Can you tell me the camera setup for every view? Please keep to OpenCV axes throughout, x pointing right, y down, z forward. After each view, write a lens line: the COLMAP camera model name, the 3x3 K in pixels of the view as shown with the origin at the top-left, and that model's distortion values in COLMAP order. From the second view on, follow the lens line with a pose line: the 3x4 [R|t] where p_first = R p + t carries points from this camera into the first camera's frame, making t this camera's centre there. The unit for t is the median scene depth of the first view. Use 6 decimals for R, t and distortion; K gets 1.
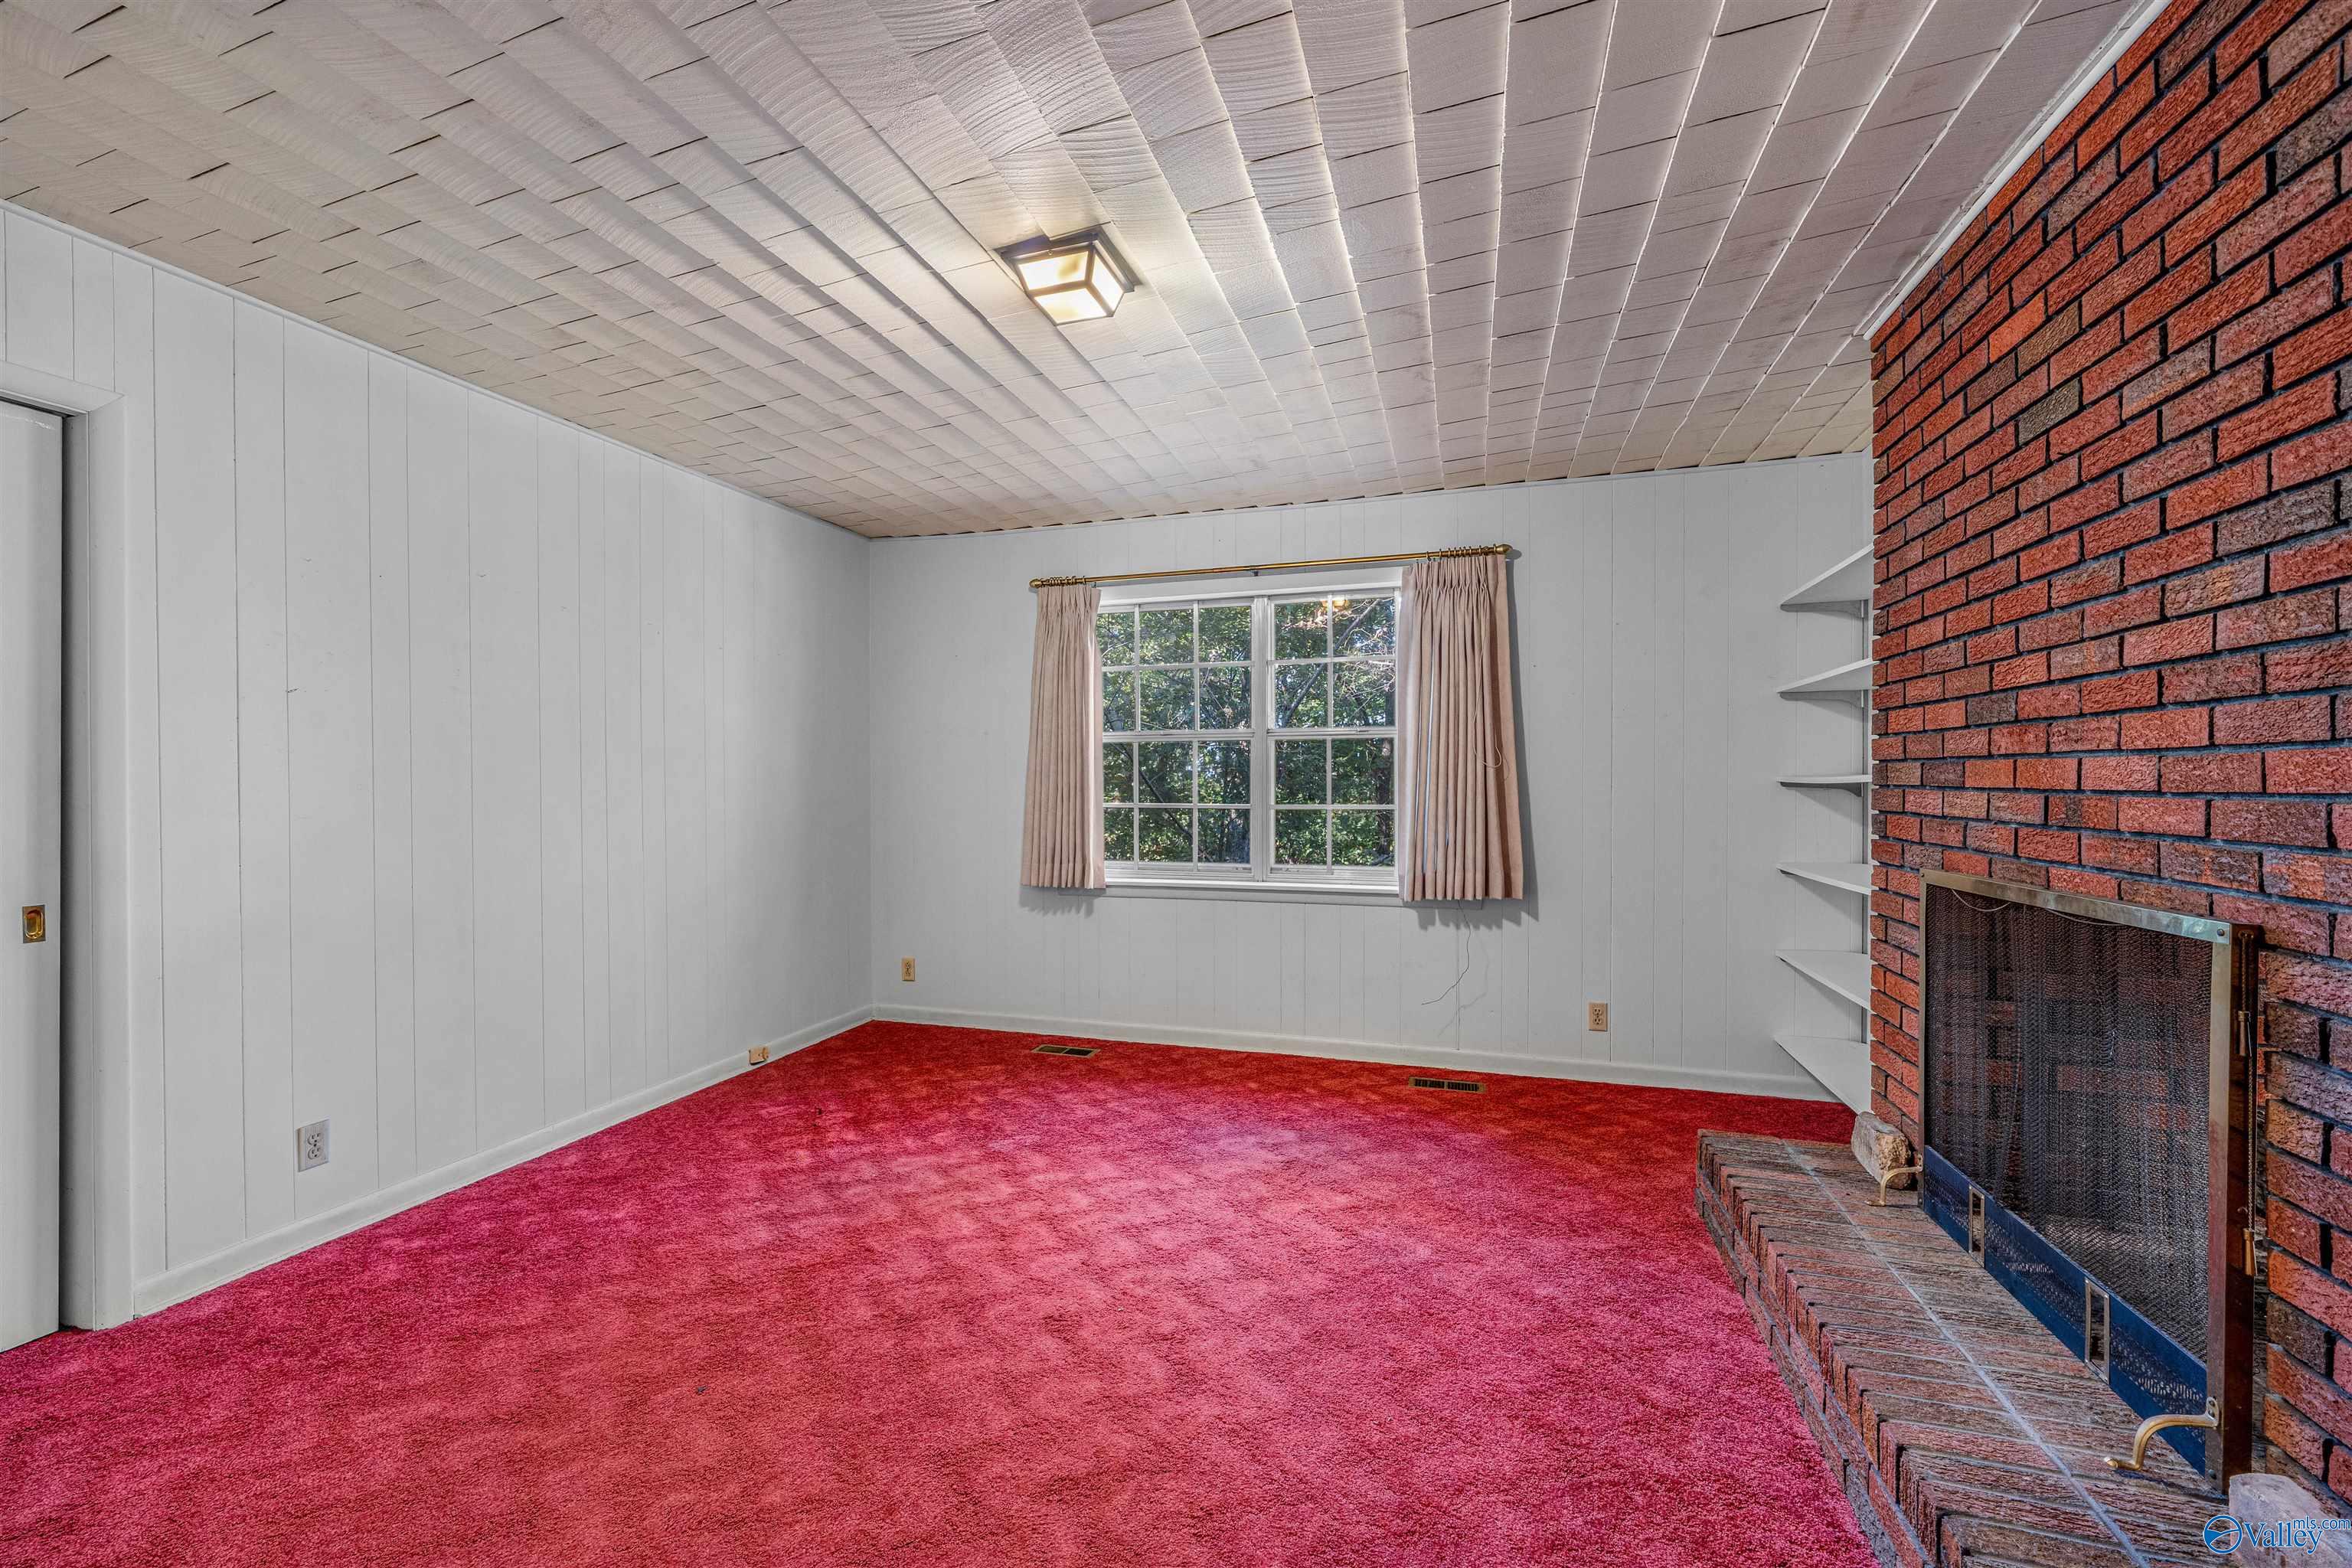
lens RADIAL K [[946.8, 0, 1169.1], [0, 946.8, 790.3], [0, 0, 1]] dist [-0.000683, -0.000011]
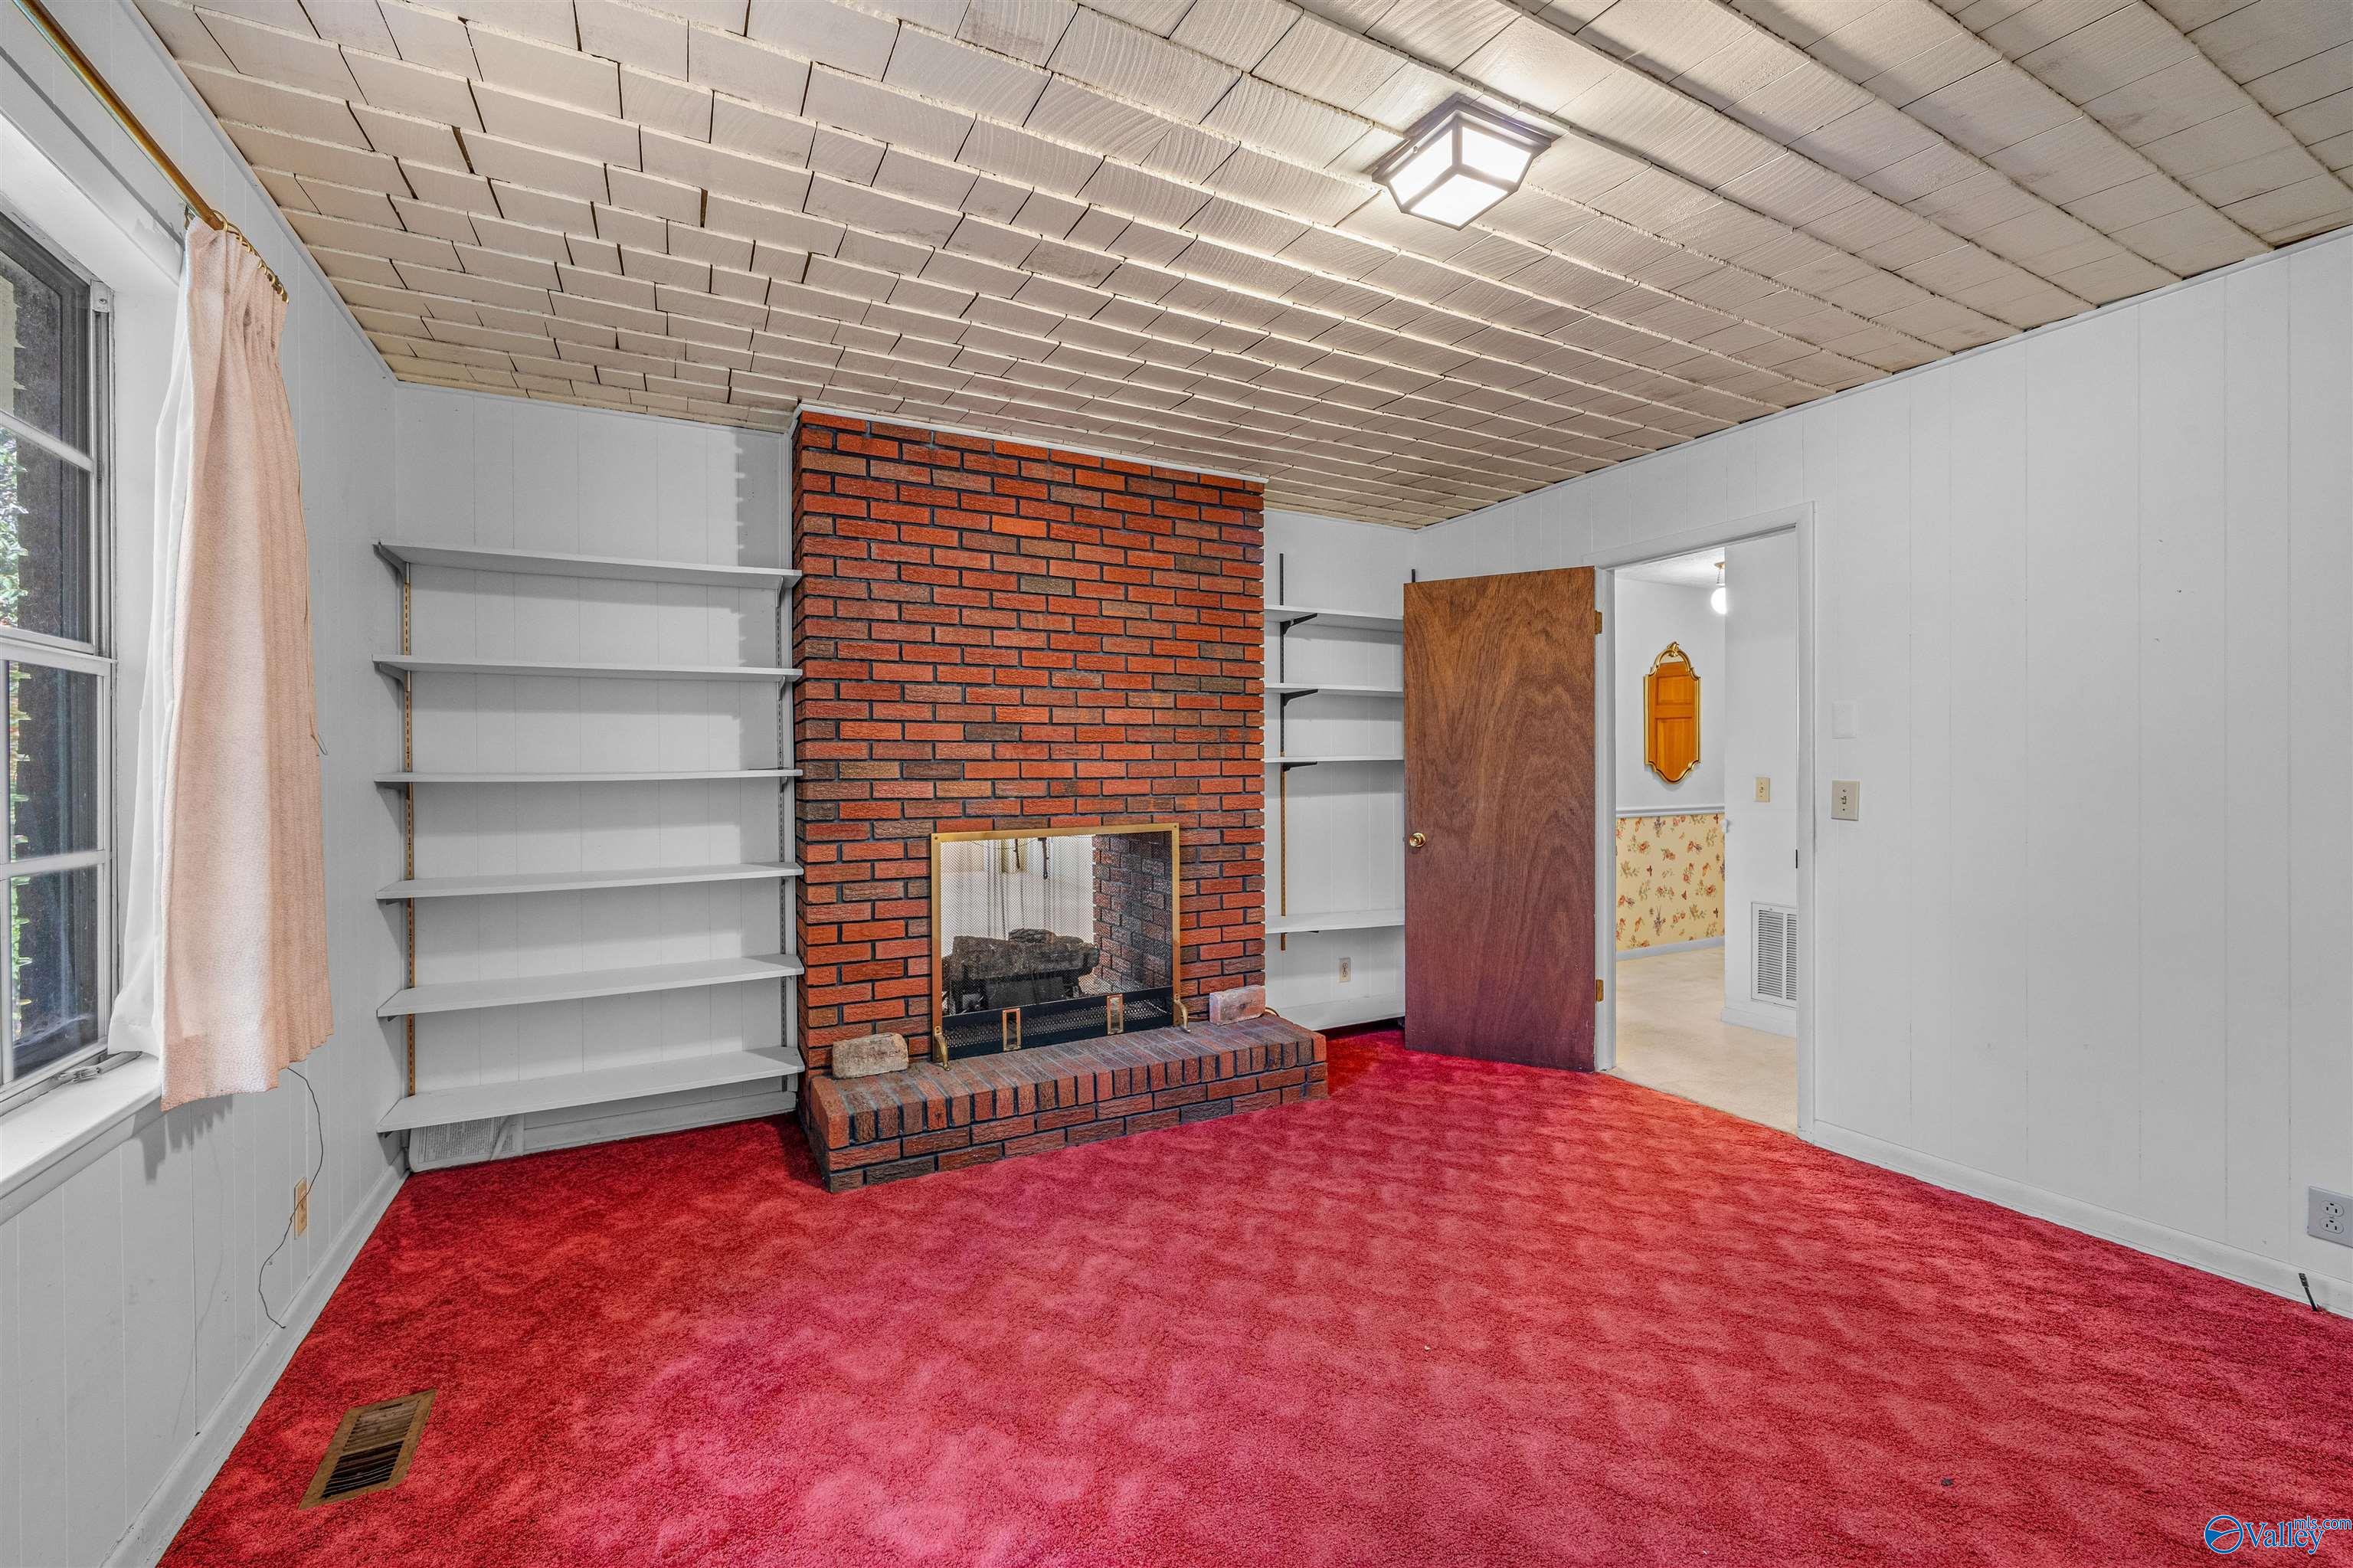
lens RADIAL K [[947.3, 0, 1169.6], [0, 947.3, 790.3], [0, 0, 1]] dist [-0.000683, -0.000011]
pose [[-0.705356, -0.009080, 0.708795, -0.595251], [0.015517, 0.999481, 0.028246, -0.025203], [-0.708684, 0.030922, -0.704849, 2.056511]]
